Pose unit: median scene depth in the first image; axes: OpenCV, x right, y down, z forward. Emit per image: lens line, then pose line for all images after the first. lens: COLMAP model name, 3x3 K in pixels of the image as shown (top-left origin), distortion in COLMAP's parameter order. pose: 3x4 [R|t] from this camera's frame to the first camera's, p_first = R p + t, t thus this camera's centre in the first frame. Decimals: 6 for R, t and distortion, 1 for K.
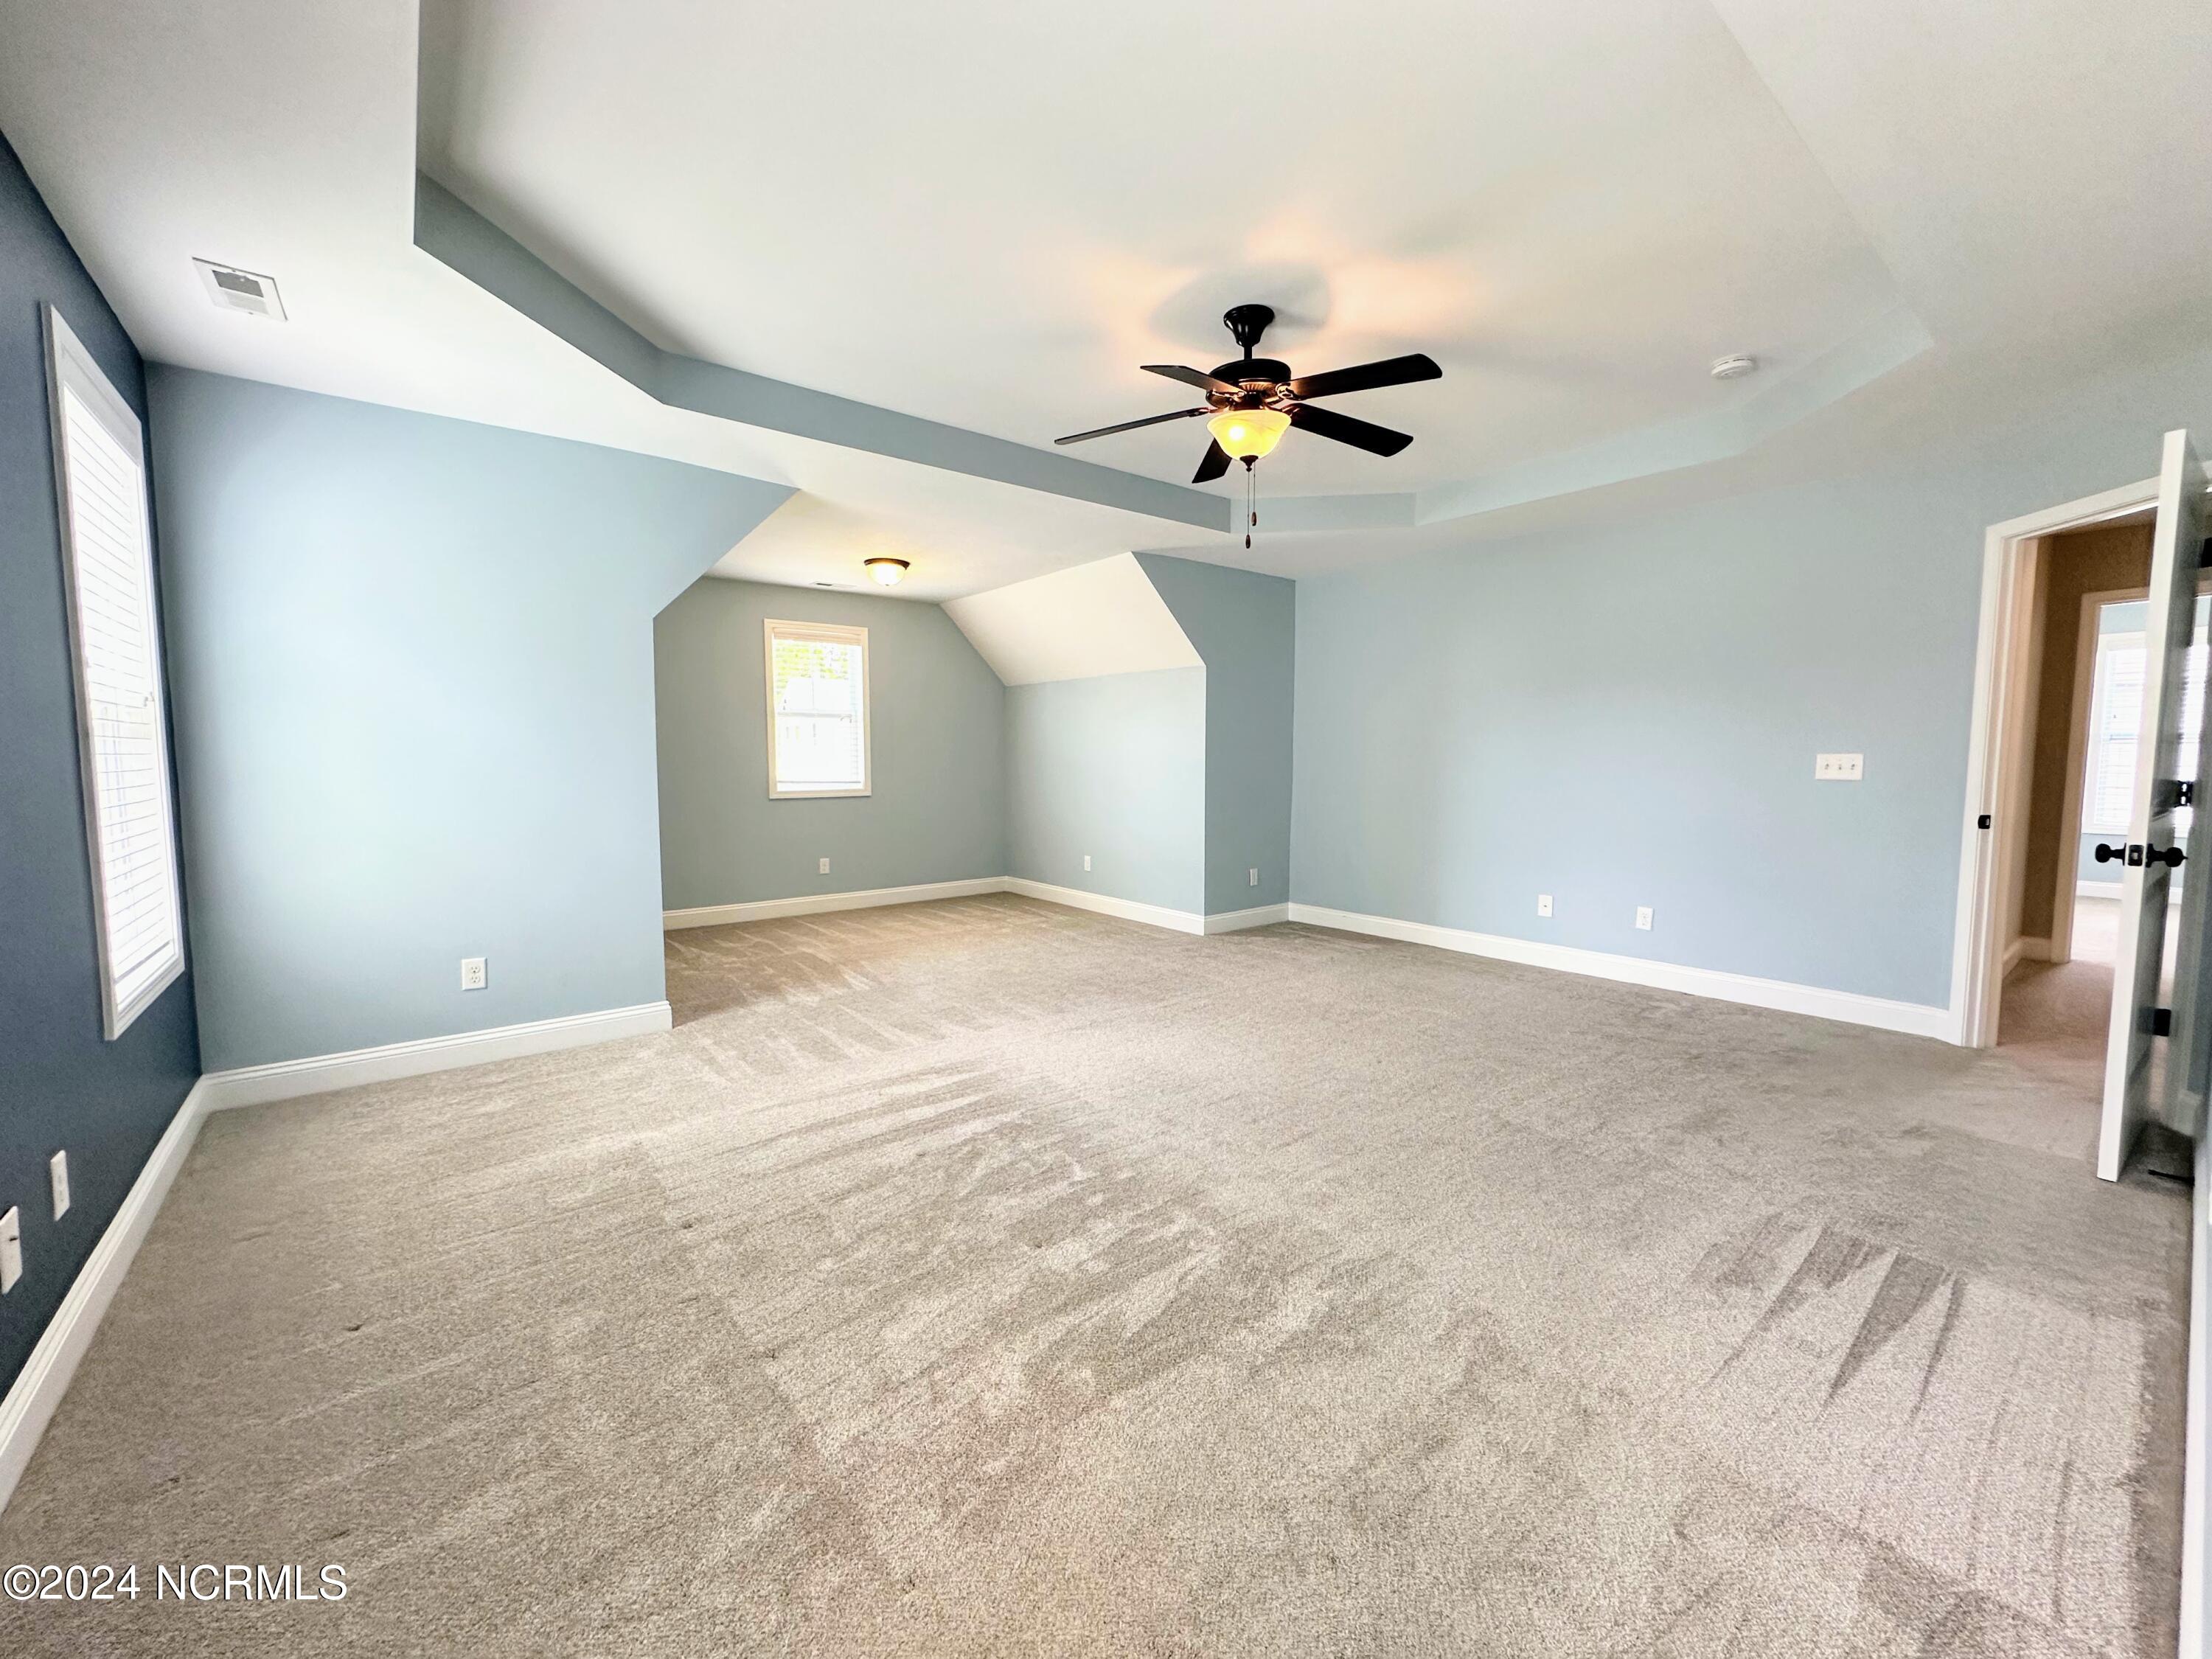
lens RADIAL K [[886.7, 0, 1117.4], [0, 886.7, 827.0], [0, 0, 1]] dist [0.000259, 0.000004]
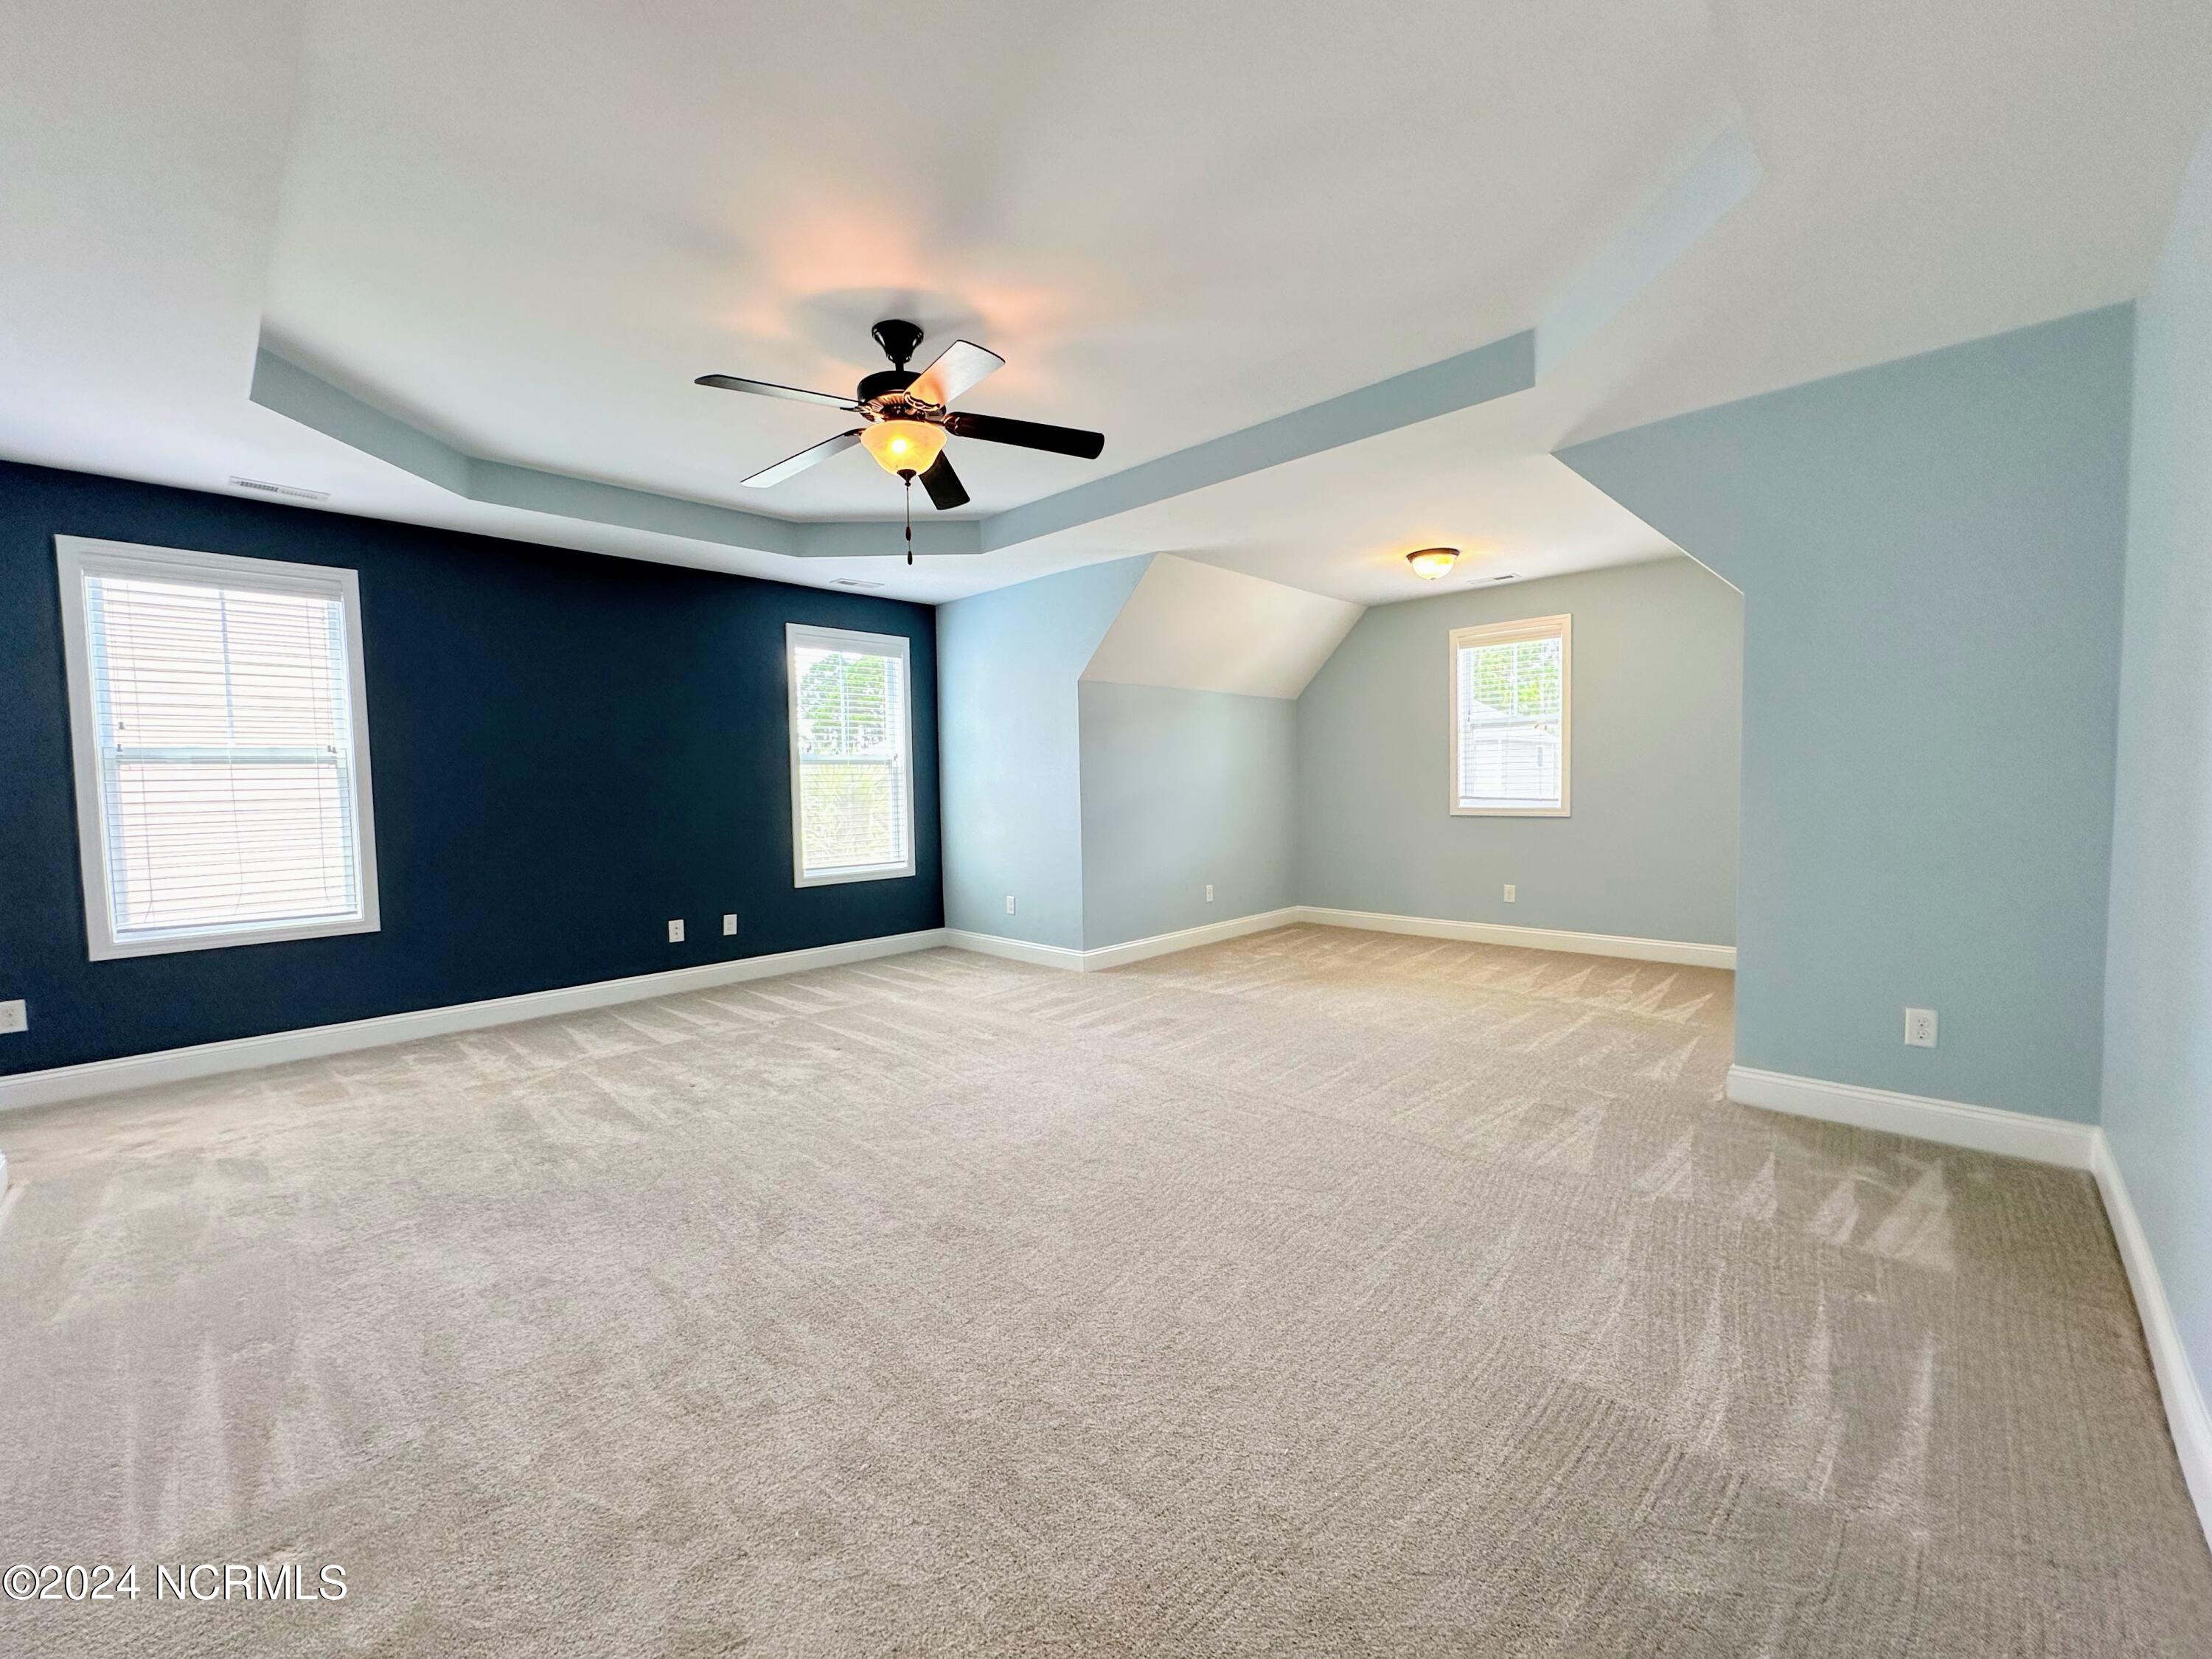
lens RADIAL K [[886.7, 0, 1117.4], [0, 886.7, 827.0], [0, 0, 1]] dist [0.000259, 0.000004]
pose [[0.121777, 0.050217, -0.991286, 0.818386], [-0.060813, 0.997220, 0.043047, -0.060055], [0.990693, 0.055041, 0.124493, 0.796163]]
